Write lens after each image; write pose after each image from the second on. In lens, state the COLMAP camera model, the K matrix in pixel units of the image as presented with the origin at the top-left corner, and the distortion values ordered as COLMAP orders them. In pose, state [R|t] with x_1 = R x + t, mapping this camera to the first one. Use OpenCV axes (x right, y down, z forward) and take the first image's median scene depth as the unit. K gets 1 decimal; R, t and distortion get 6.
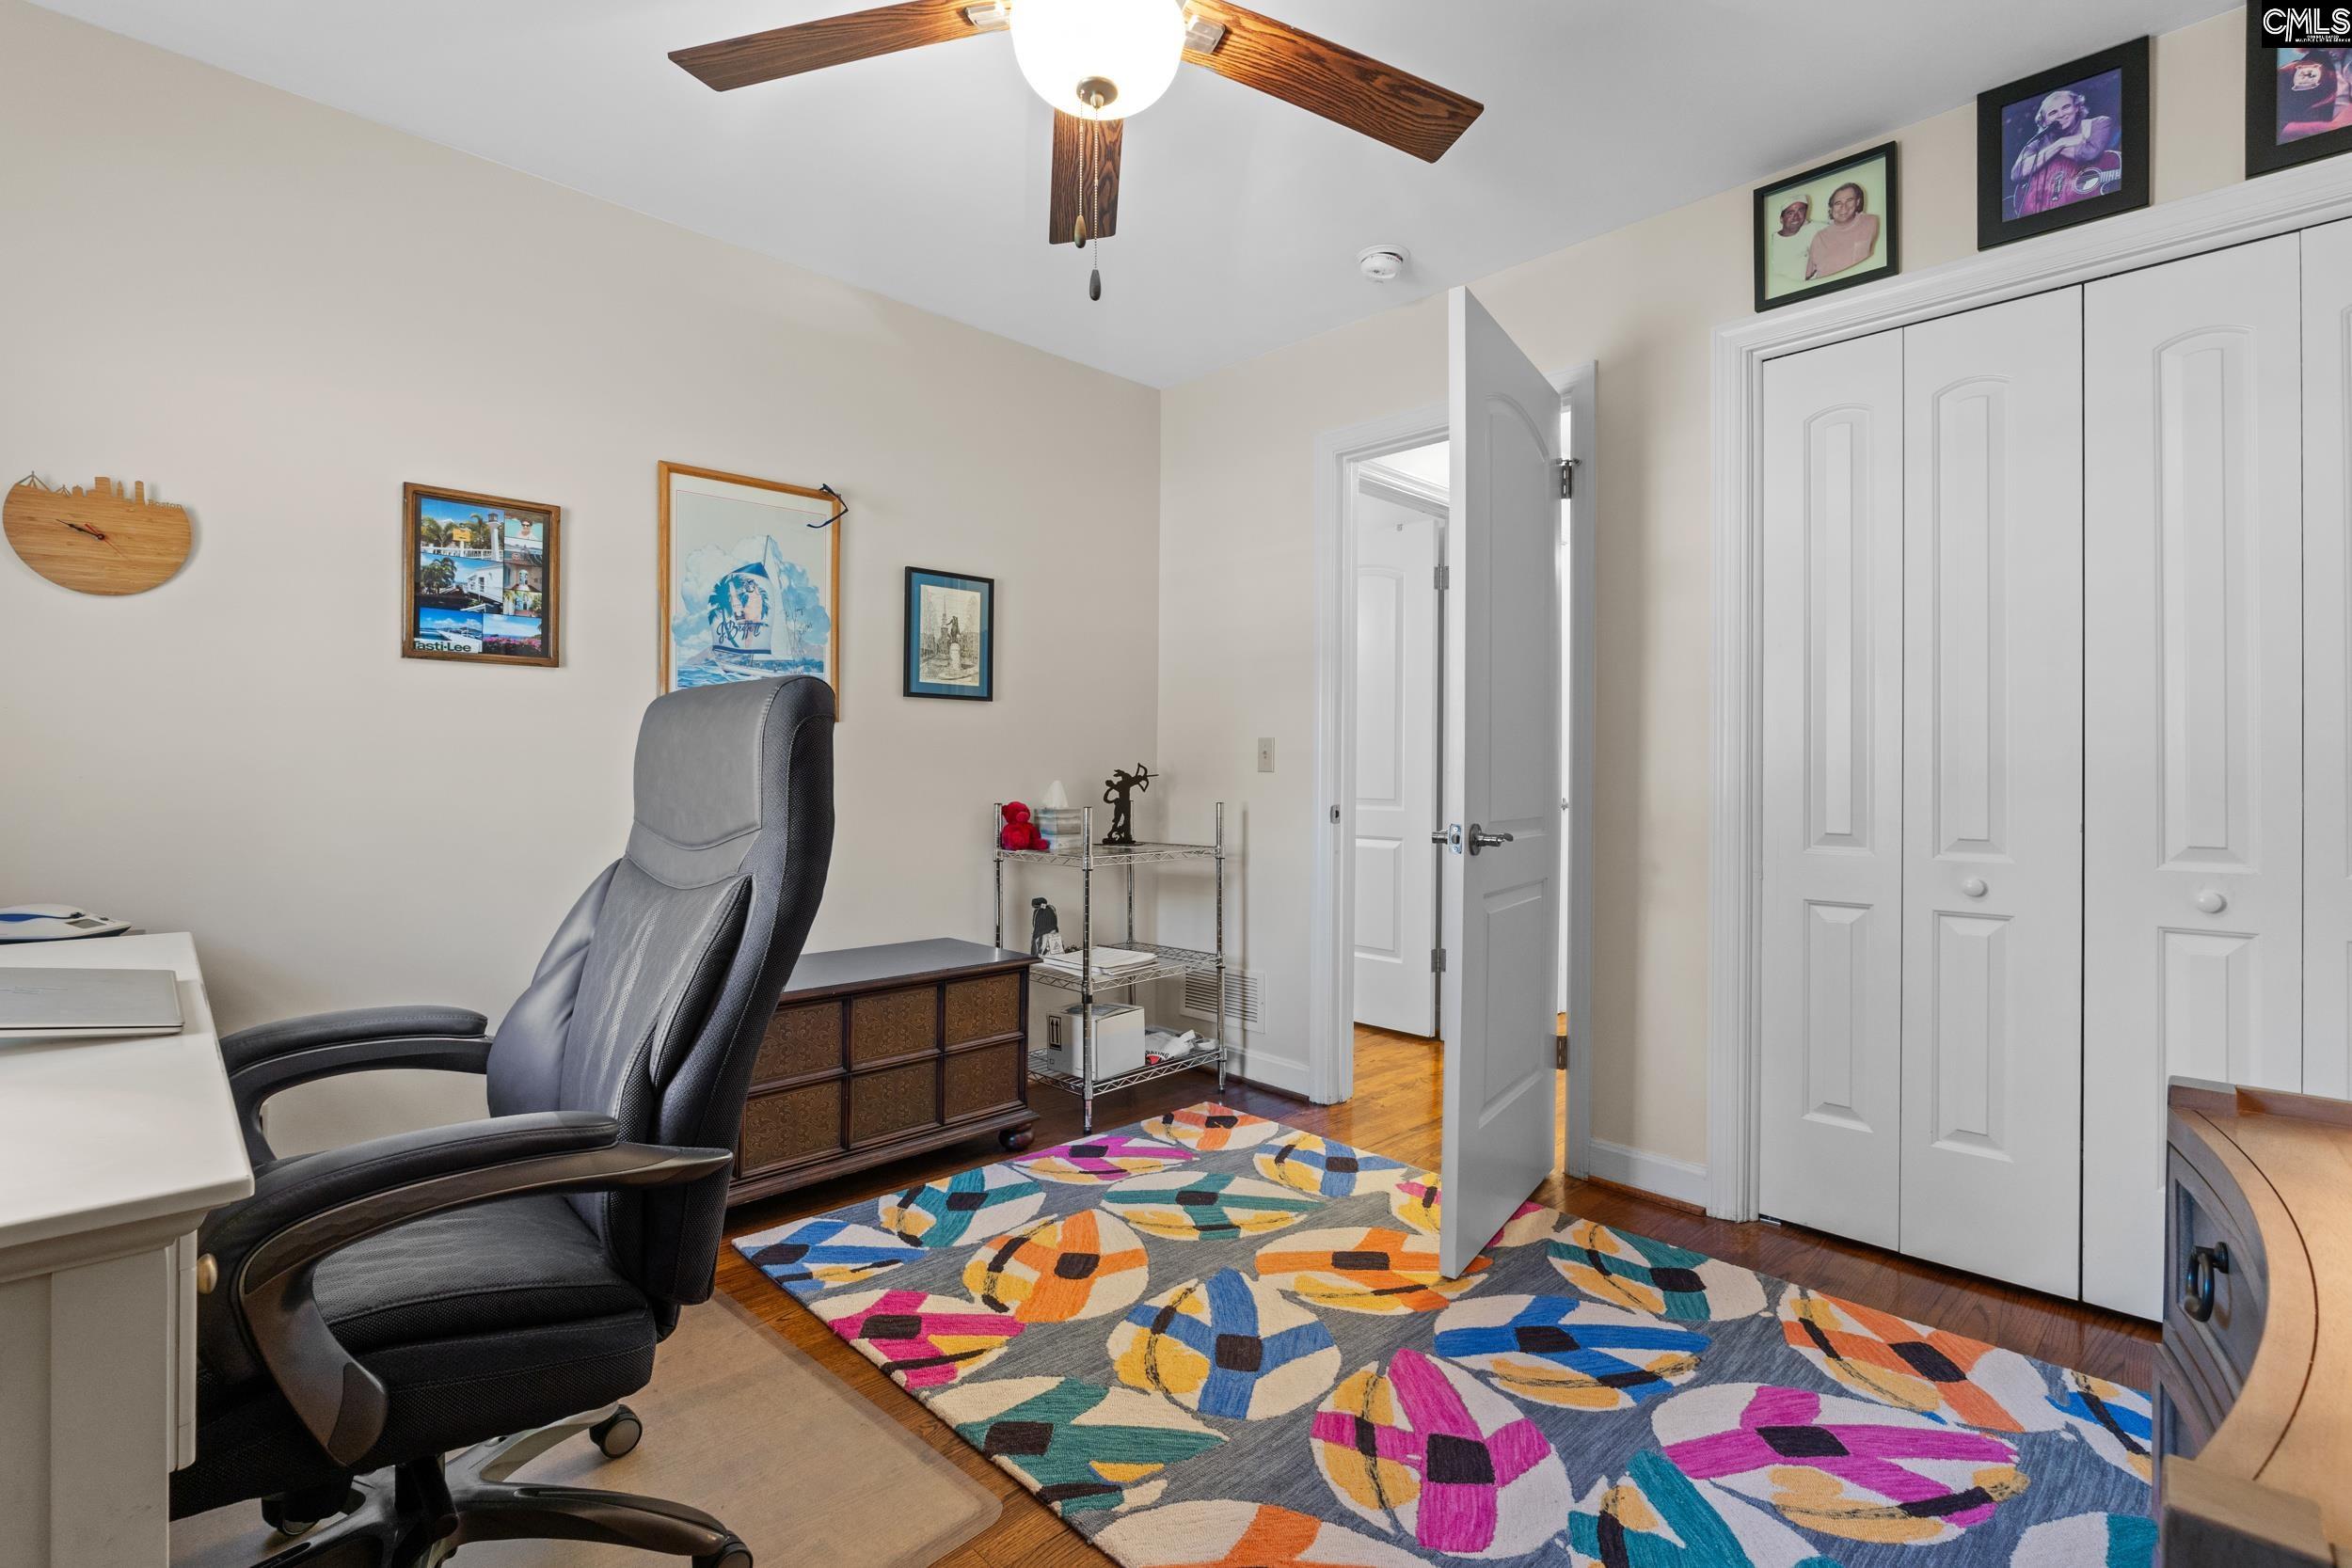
lens RADIAL K [[1086.7, 0, 1171.6], [0, 1086.7, 778.2], [0, 0, 1]] dist [-0.004233, -0.000215]
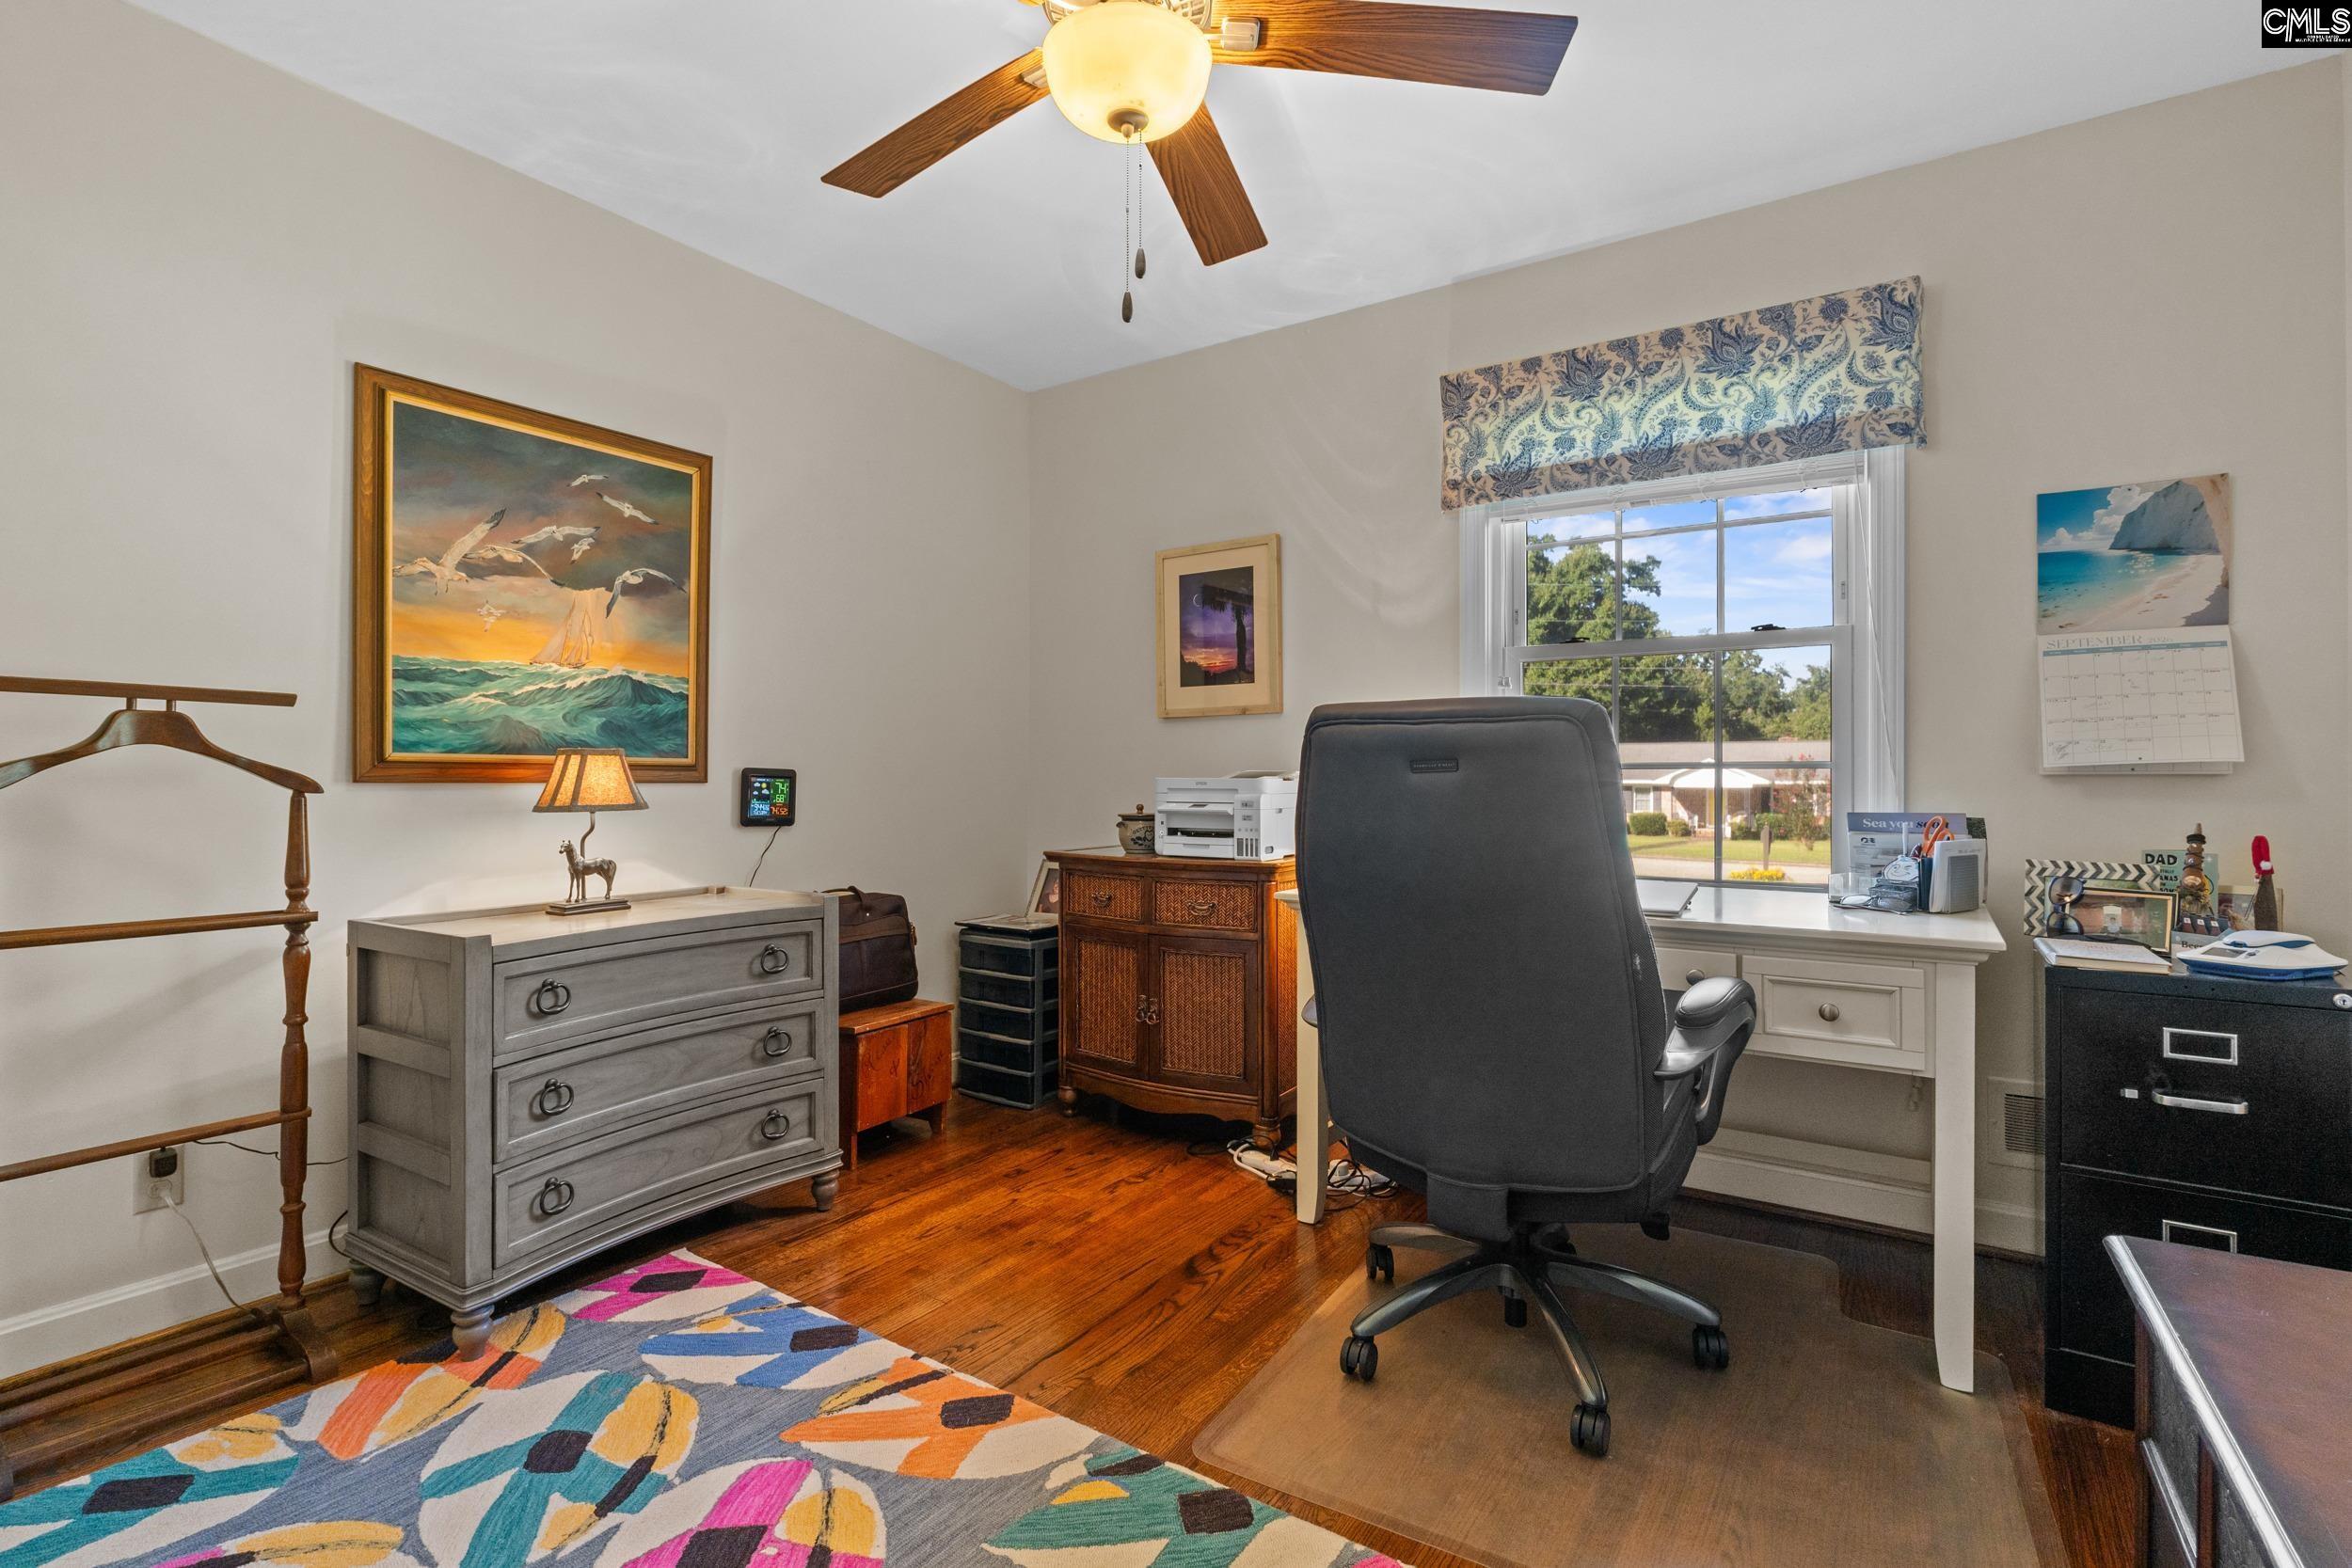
lens RADIAL K [[1086.7, 0, 1171.6], [0, 1086.7, 778.2], [0, 0, 1]] dist [-0.004233, -0.000215]
pose [[-0.979485, -0.006385, -0.201418, 0.088654], [-0.006535, 0.999979, 0.000081, -0.005301], [0.201413, 0.001396, -0.979505, 2.025948]]
